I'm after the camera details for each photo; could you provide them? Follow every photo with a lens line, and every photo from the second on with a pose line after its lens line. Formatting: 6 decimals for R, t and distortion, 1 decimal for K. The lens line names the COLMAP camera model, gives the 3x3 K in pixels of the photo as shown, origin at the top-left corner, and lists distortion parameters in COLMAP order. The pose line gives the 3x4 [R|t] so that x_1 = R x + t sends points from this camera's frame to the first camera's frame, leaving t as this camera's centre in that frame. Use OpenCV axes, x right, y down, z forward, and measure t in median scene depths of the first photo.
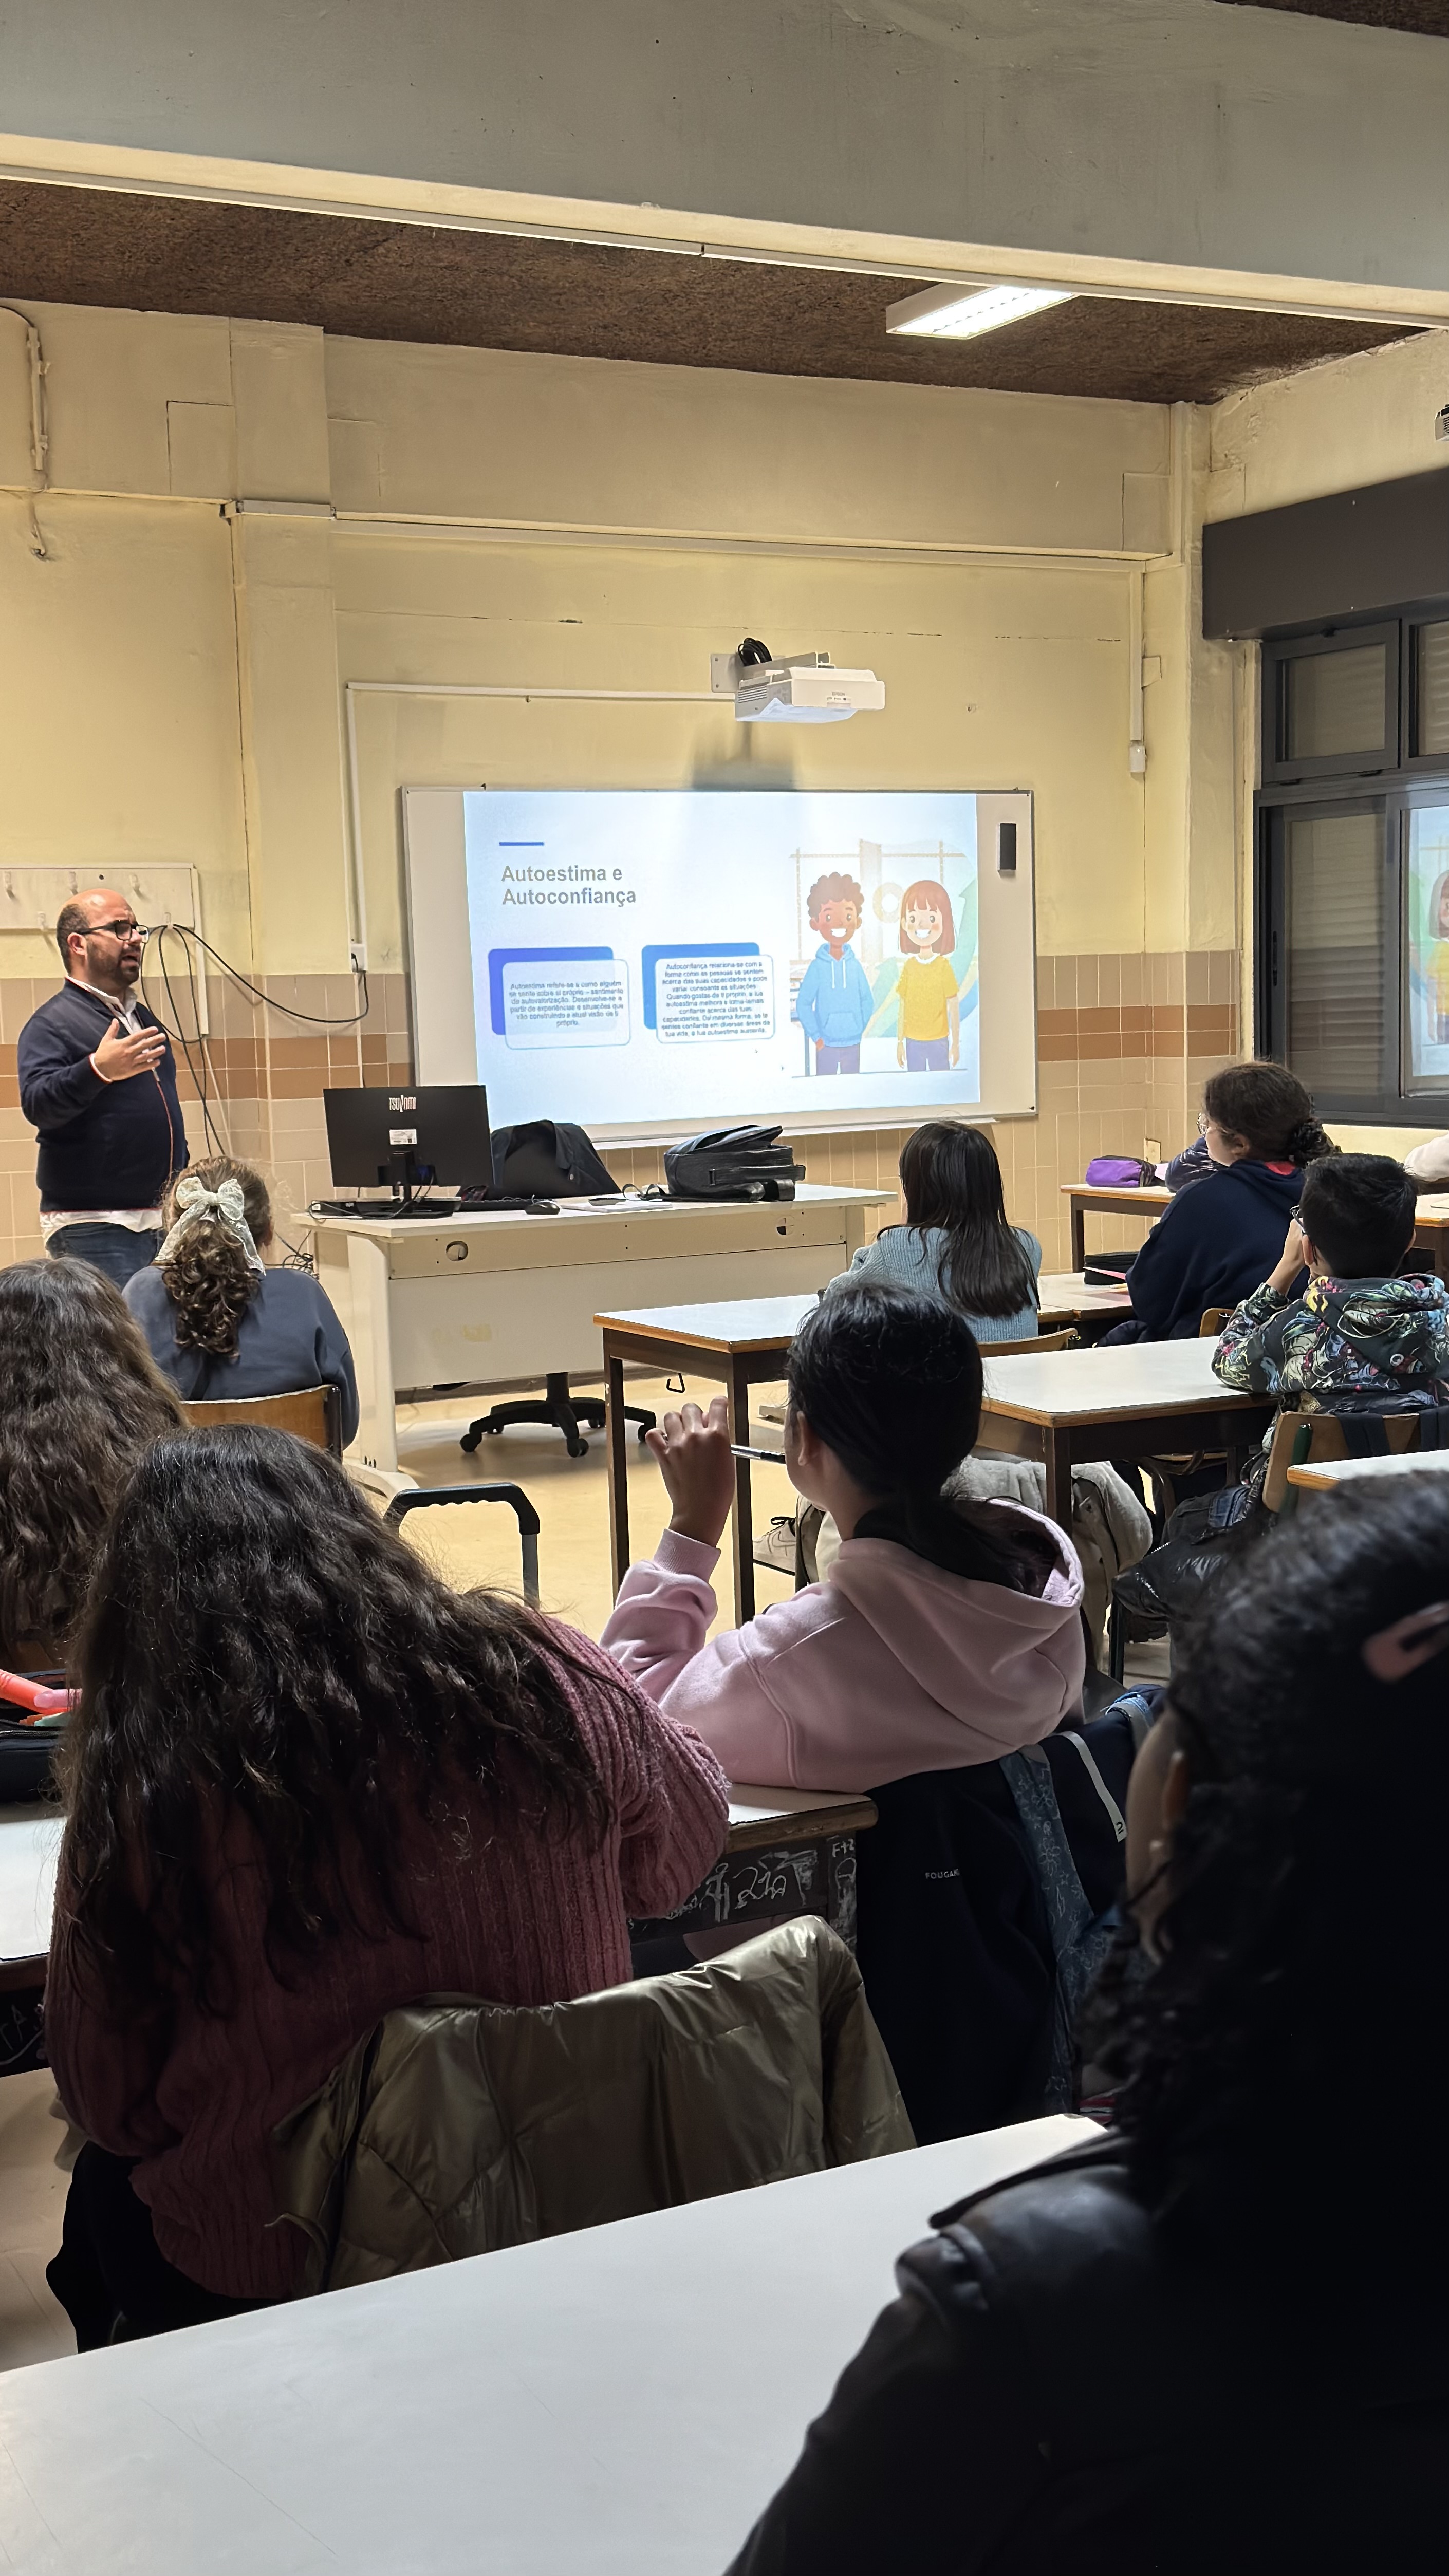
lens RADIAL K [[2712.8, 0, 724.5], [0, 2712.8, 1288.0], [0, 0, 1]] dist [-0.004748, 0.011339]
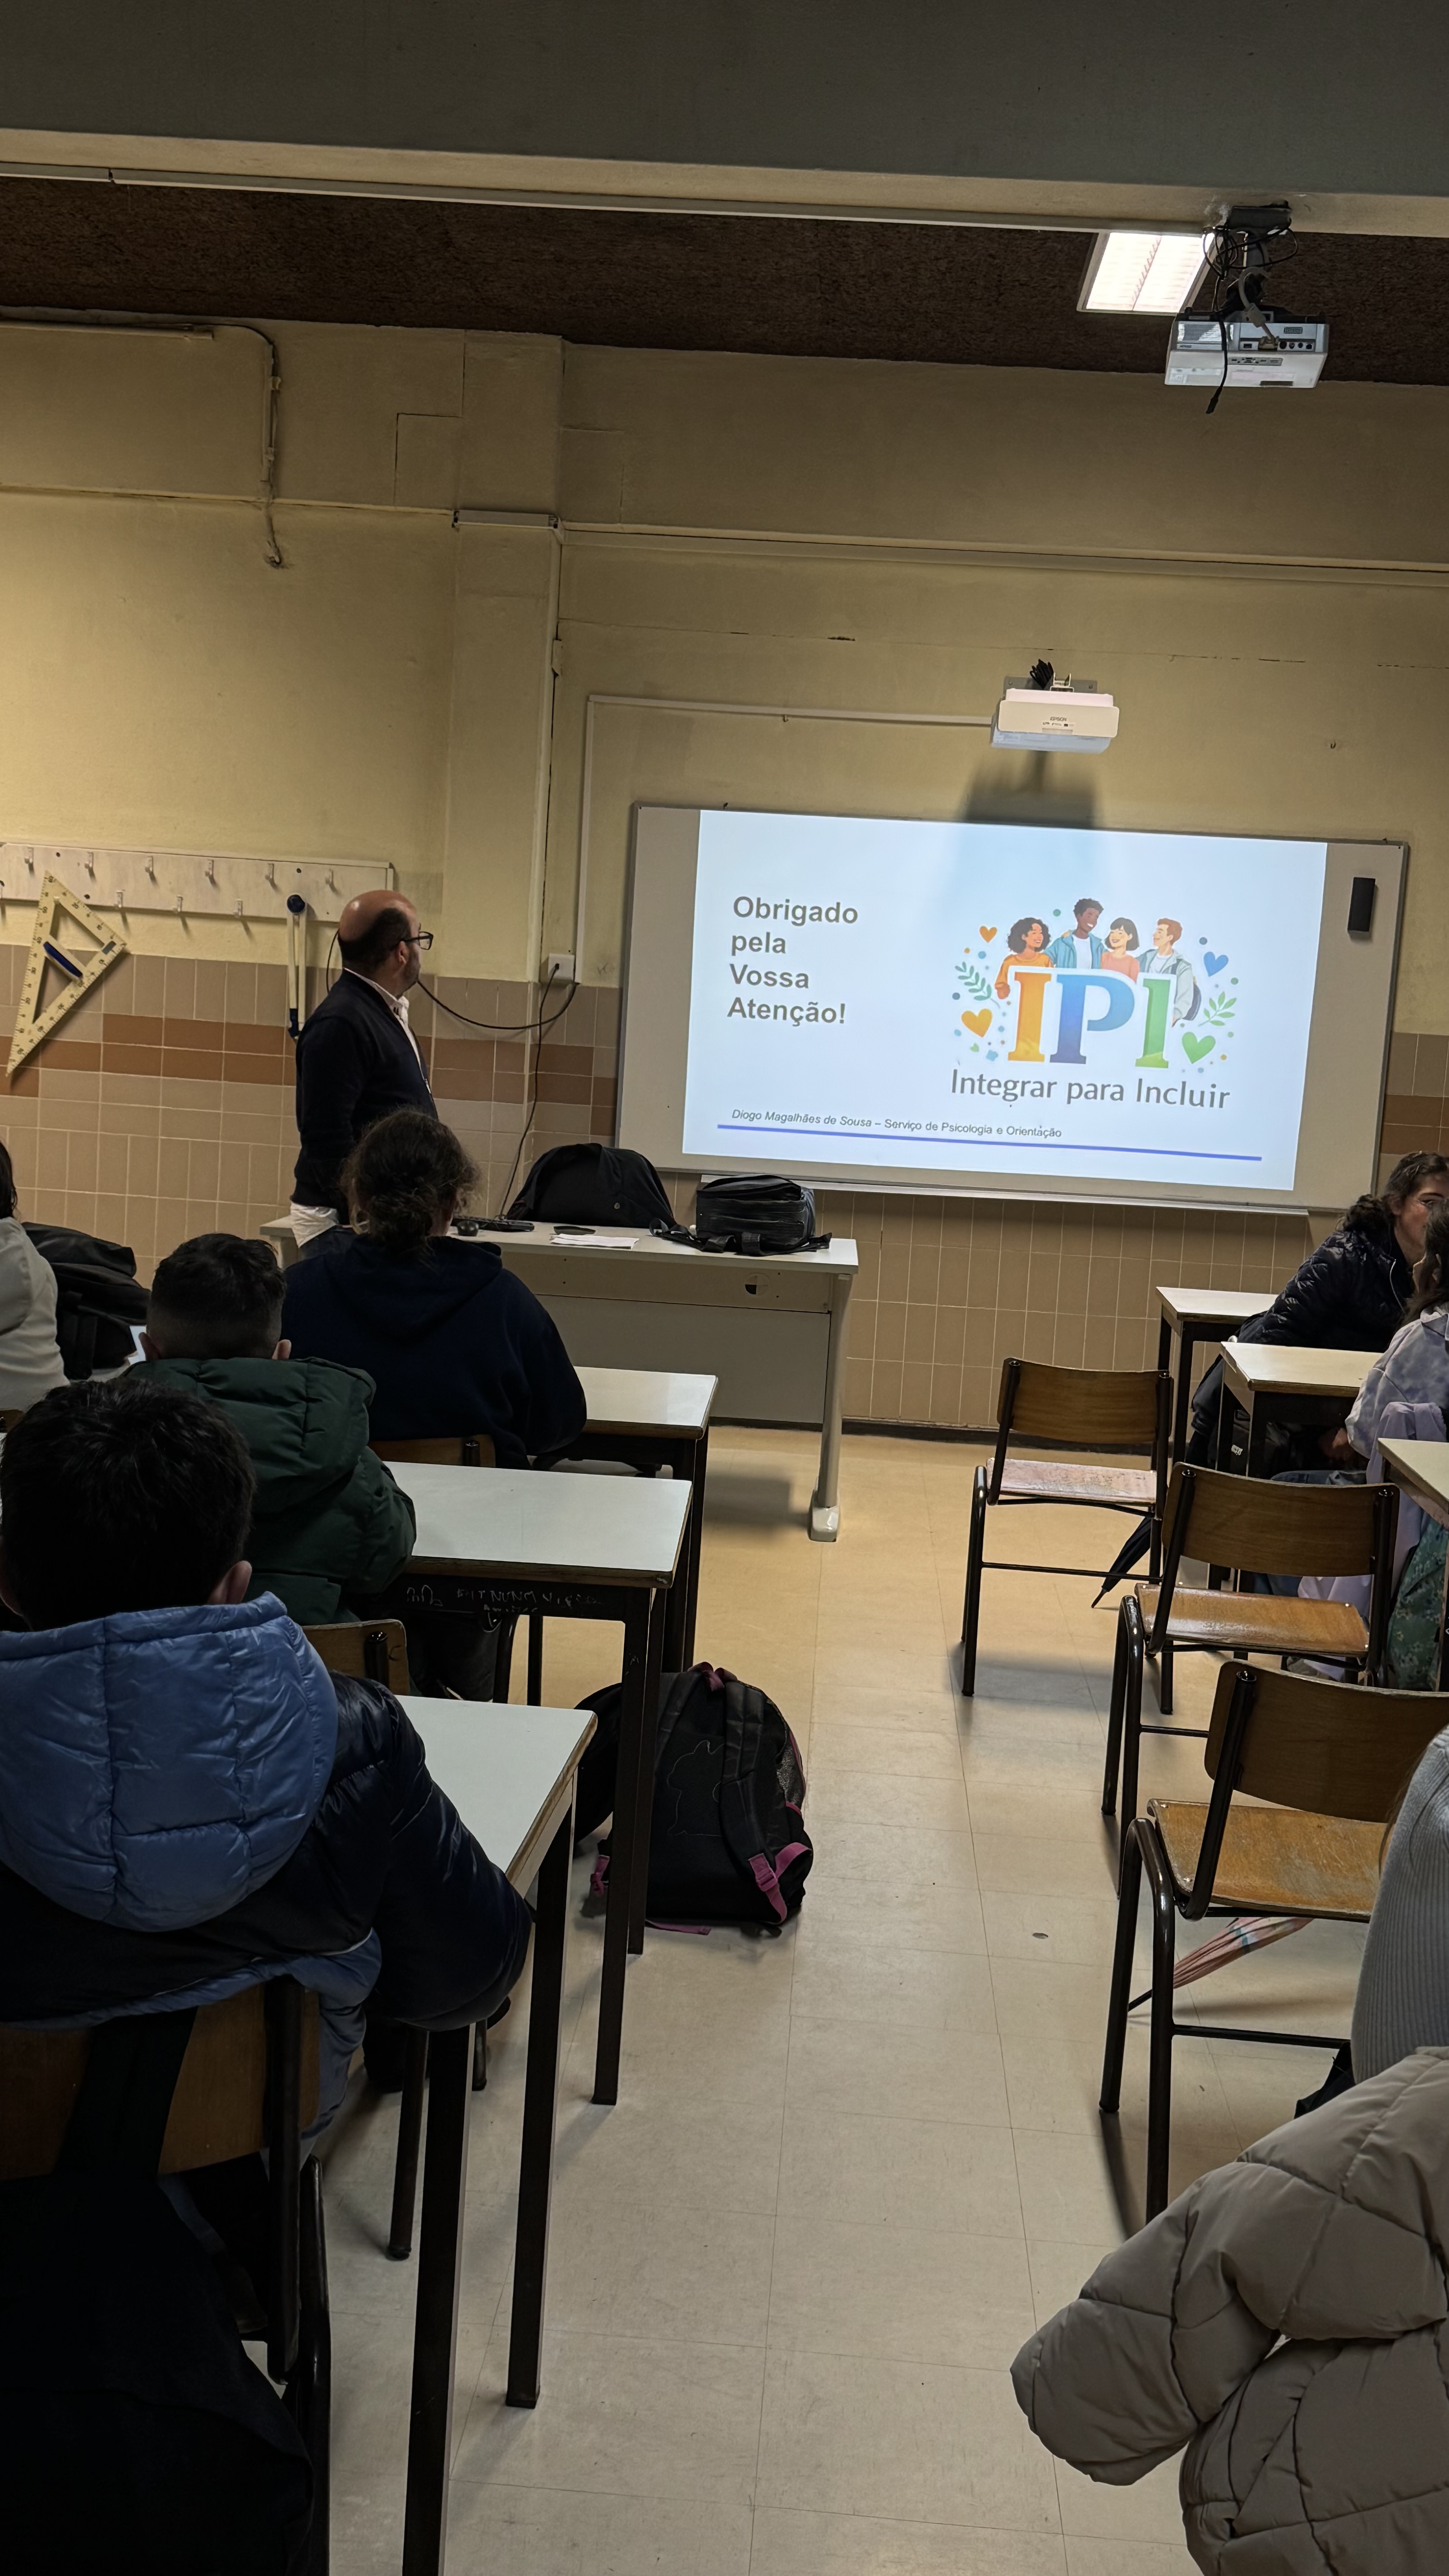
lens RADIAL K [[2514.2, 0, 729.6], [0, 2514.2, 1242.3], [0, 0, 1]] dist [0.063867, 0.005439]
pose [[0.864622, 0.123697, -0.486957, 0.395049], [-0.138018, 0.990408, 0.006524, -0.037307], [0.483093, 0.061568, 0.873401, 0.229581]]
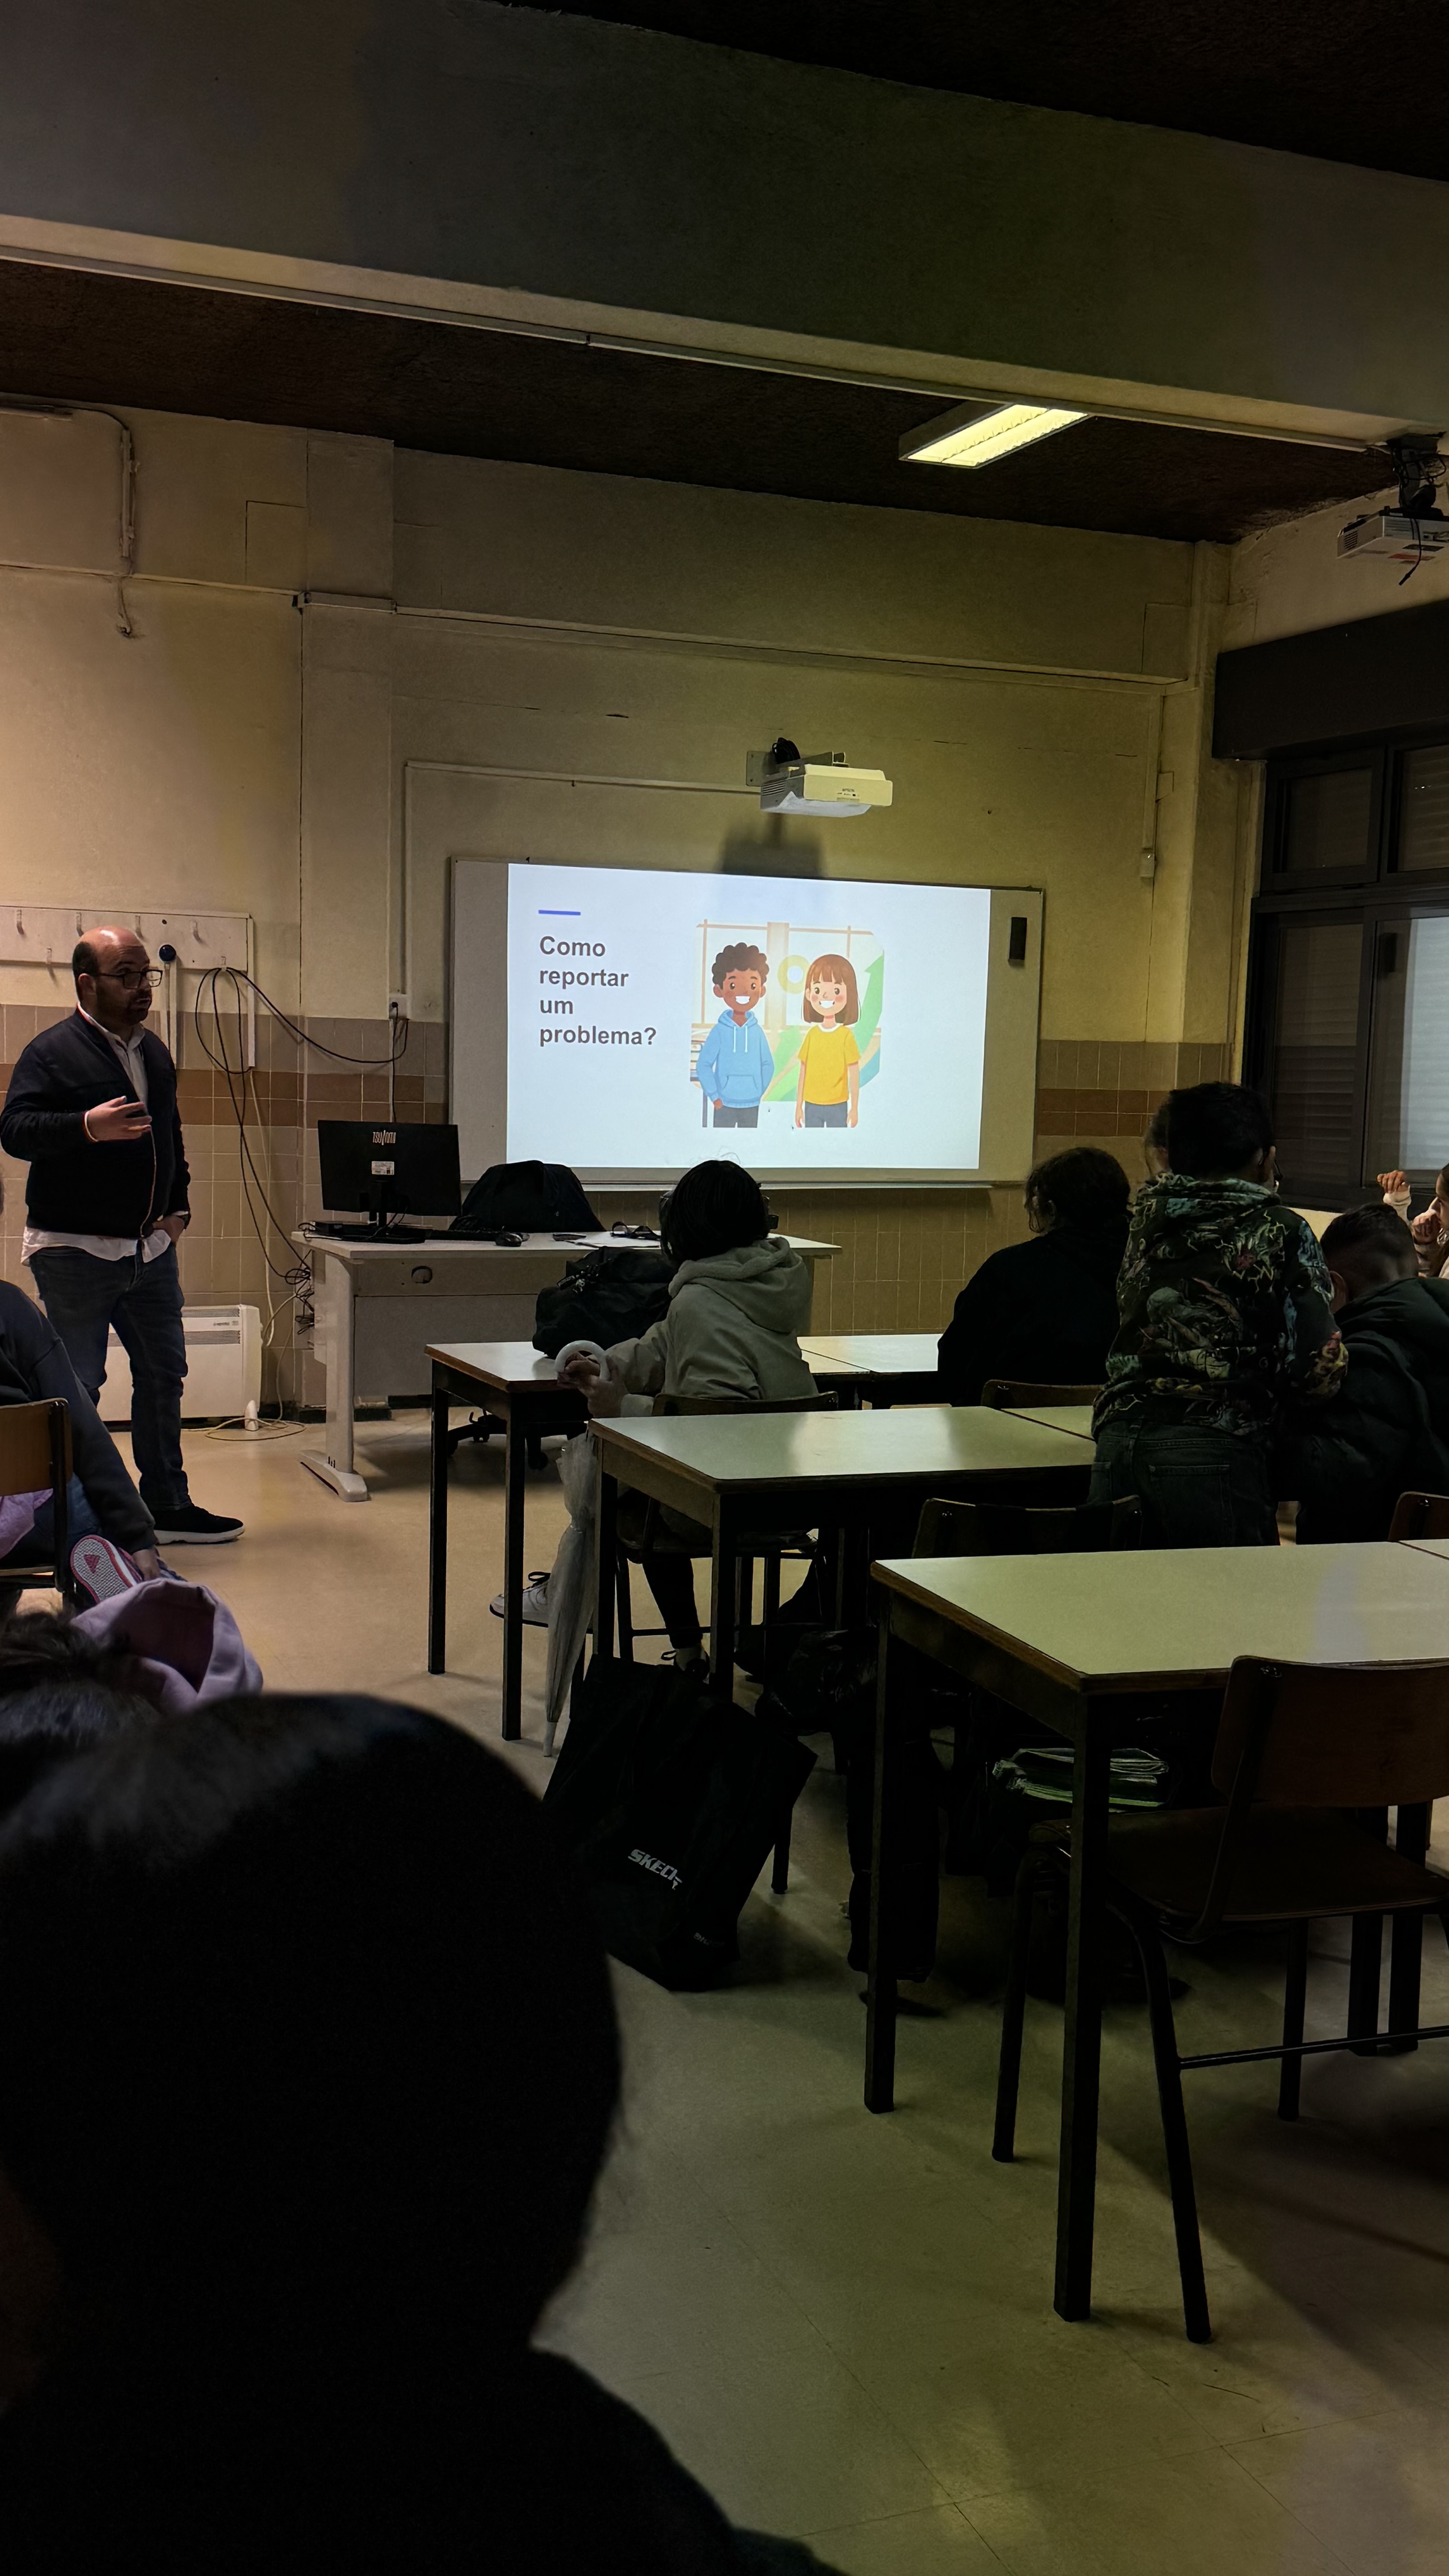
lens RADIAL K [[2274.2, 0, 724.5], [0, 2274.2, 1288.0], [0, 0, 1]] dist [0.004522, -0.004214]
pose [[0.993652, 0.062798, -0.093336, 0.094844], [-0.063681, 0.997949, -0.006505, -0.008770], [0.092736, 0.012408, 0.995613, 0.083287]]
